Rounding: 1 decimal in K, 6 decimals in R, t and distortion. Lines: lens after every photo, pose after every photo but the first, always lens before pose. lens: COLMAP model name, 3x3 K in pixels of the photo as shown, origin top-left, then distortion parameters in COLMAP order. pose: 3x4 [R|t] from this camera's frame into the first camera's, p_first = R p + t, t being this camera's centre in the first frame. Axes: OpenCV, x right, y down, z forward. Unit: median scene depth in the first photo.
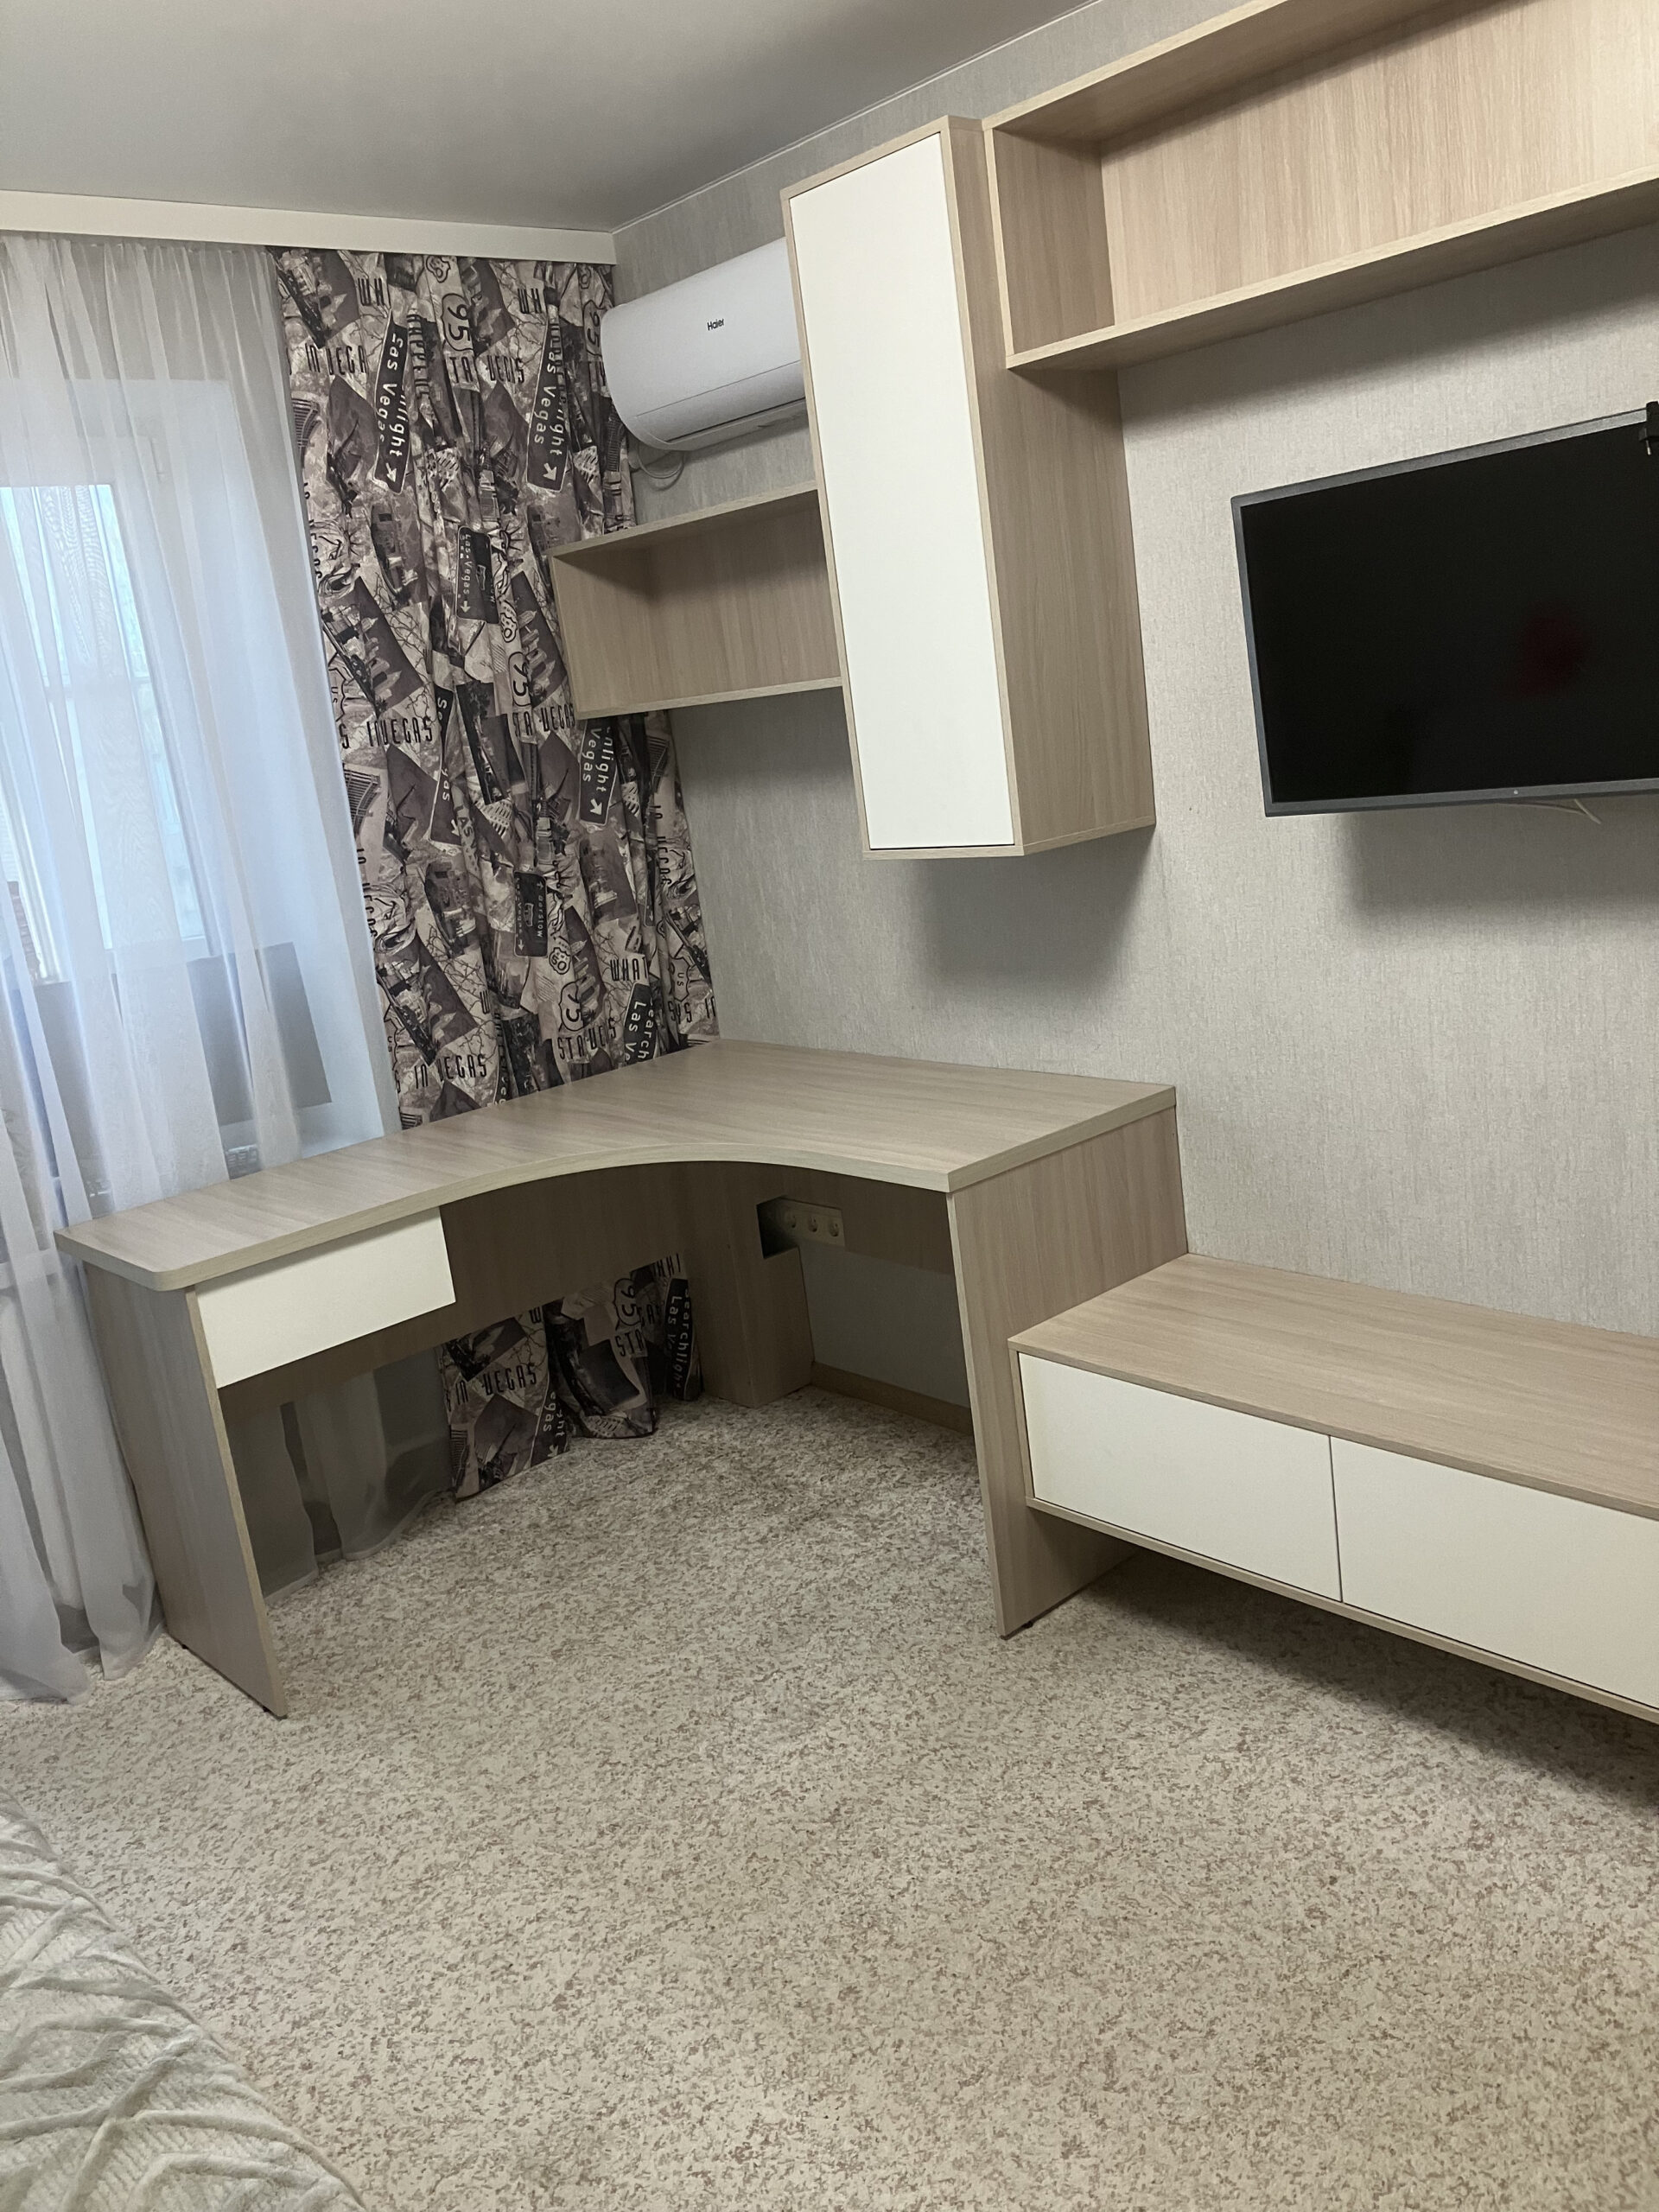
lens RADIAL K [[1809.4, 0, 829.5], [0, 1809.4, 1106.0], [0, 0, 1]] dist [0.005348, -0.000085]
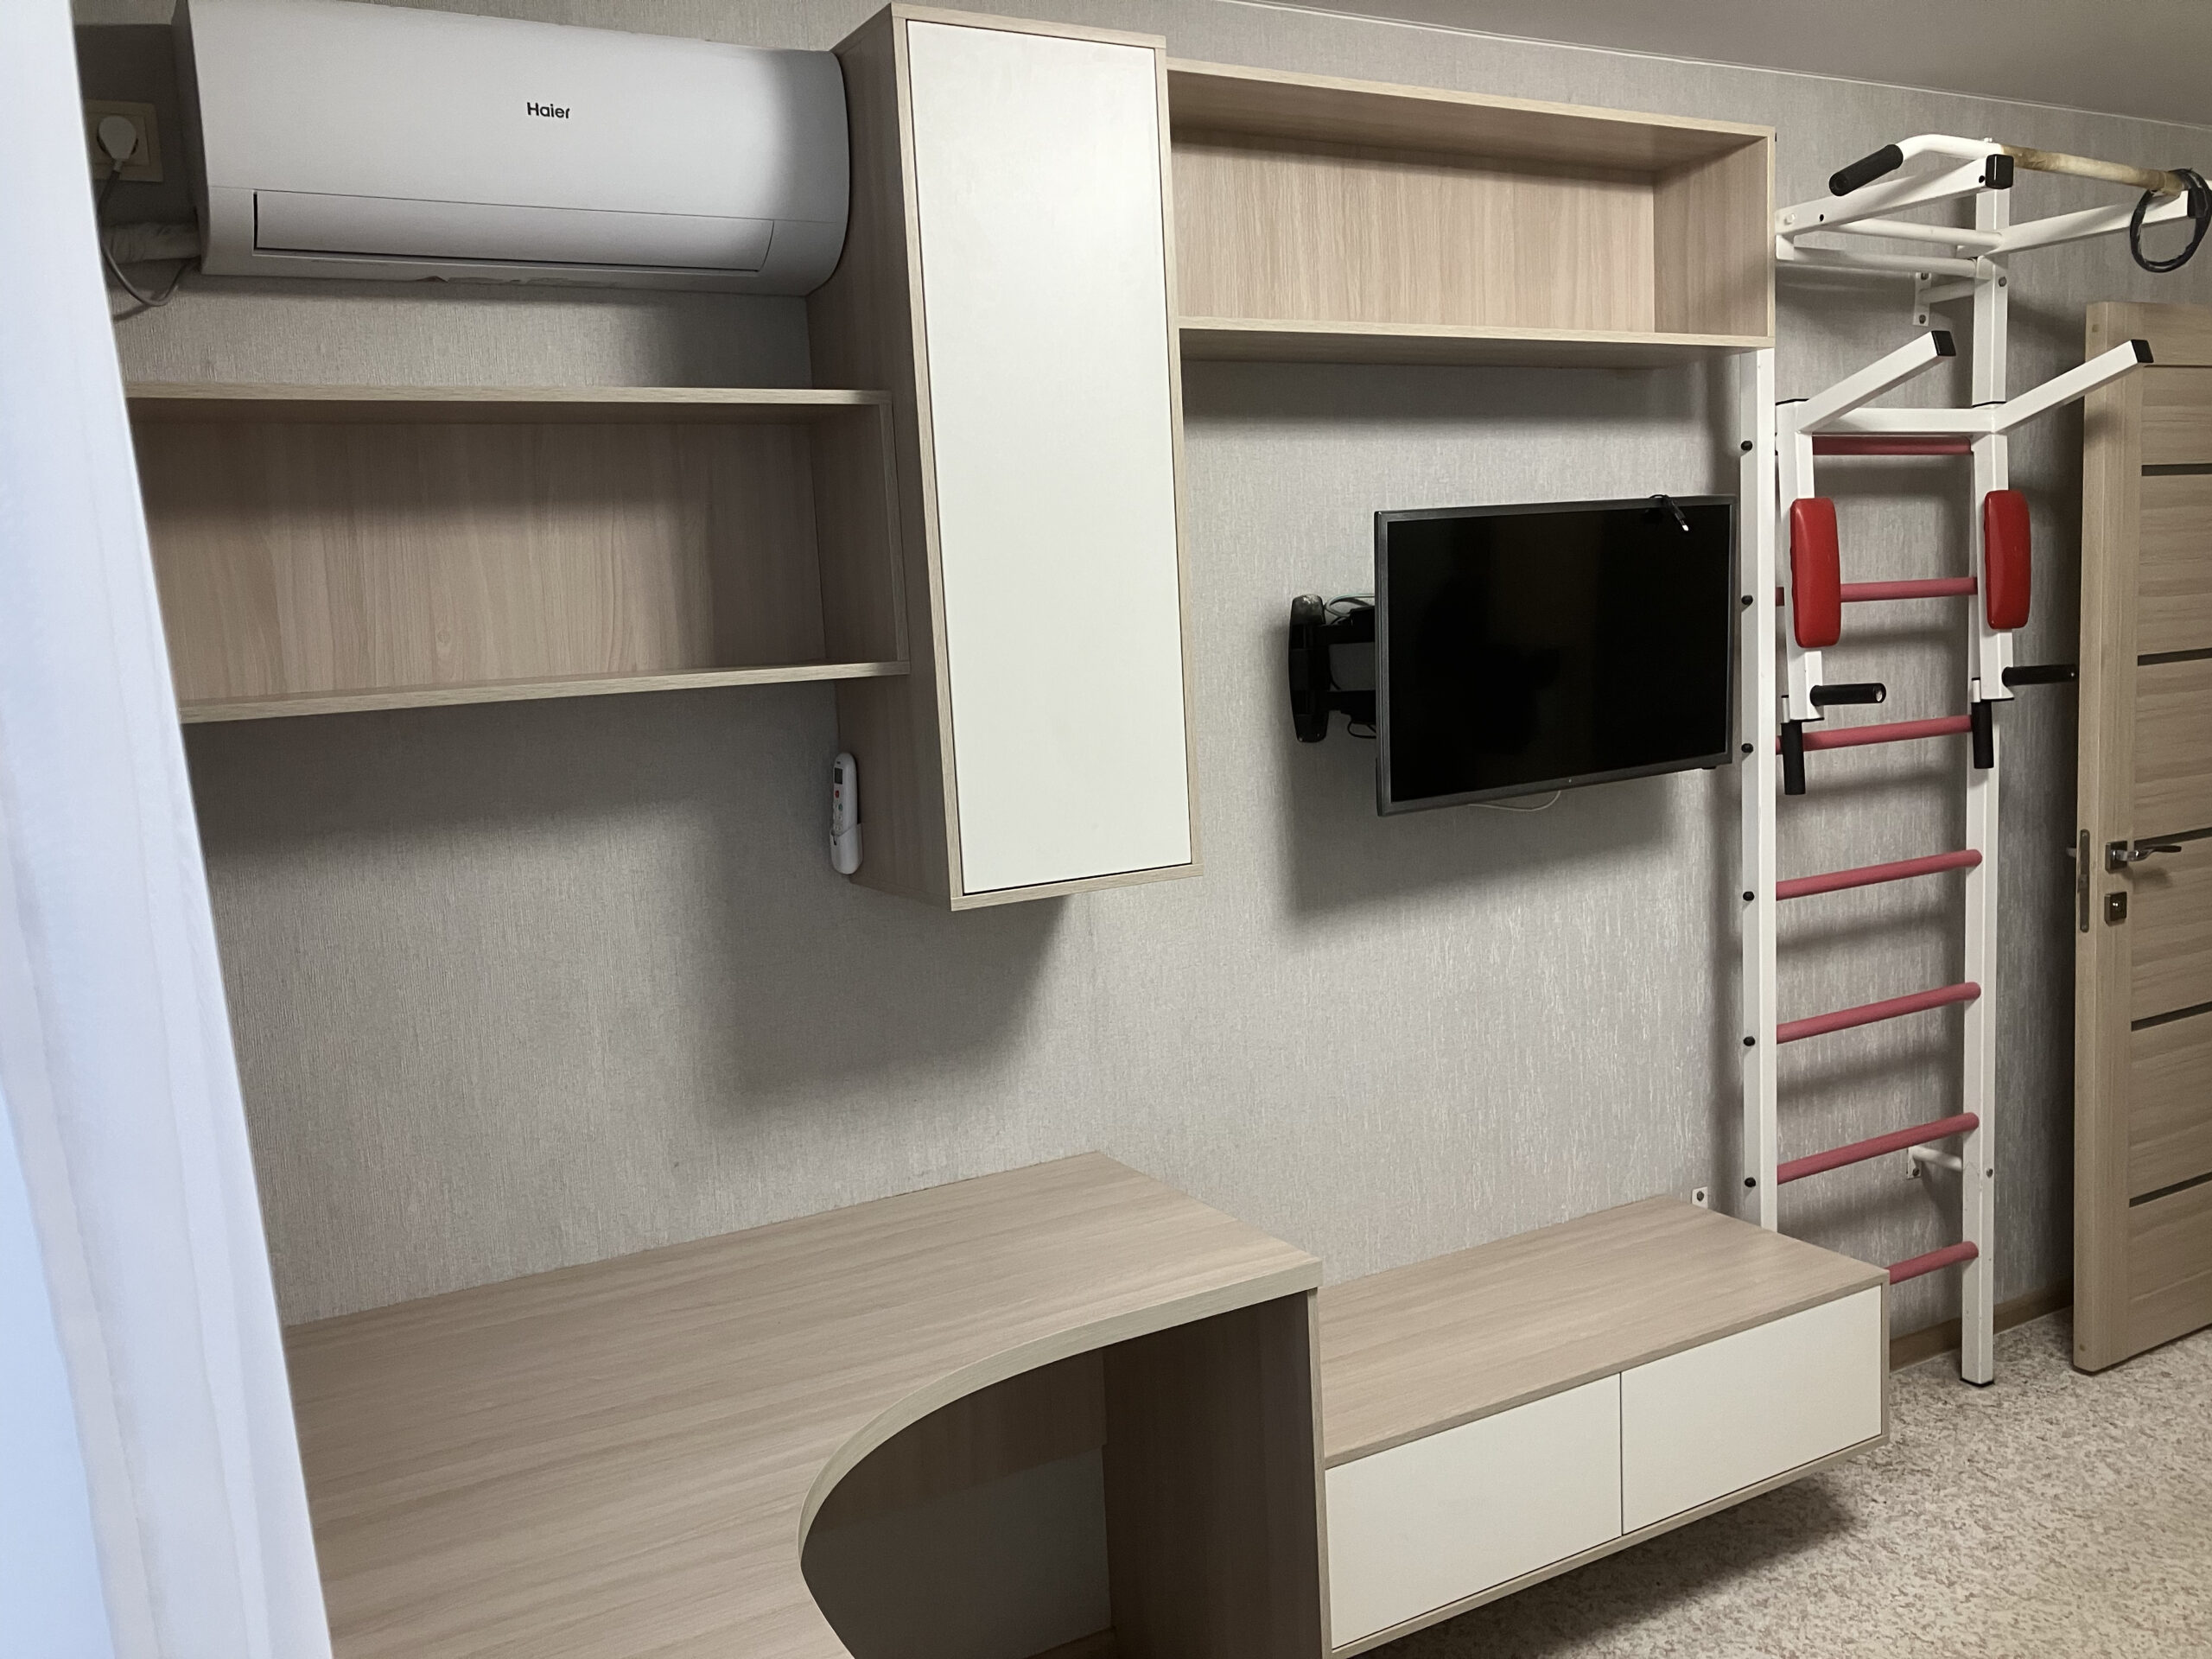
lens RADIAL K [[1820.5, 0, 1106.0], [0, 1820.5, 829.5], [0, 0, 1]] dist [-0.007031, 0.041505]
pose [[0.218388, -0.003398, 0.975856, -0.821538], [0.245764, 0.967954, -0.051630, -0.143686], [-0.944408, 0.251106, 0.212225, 0.965033]]
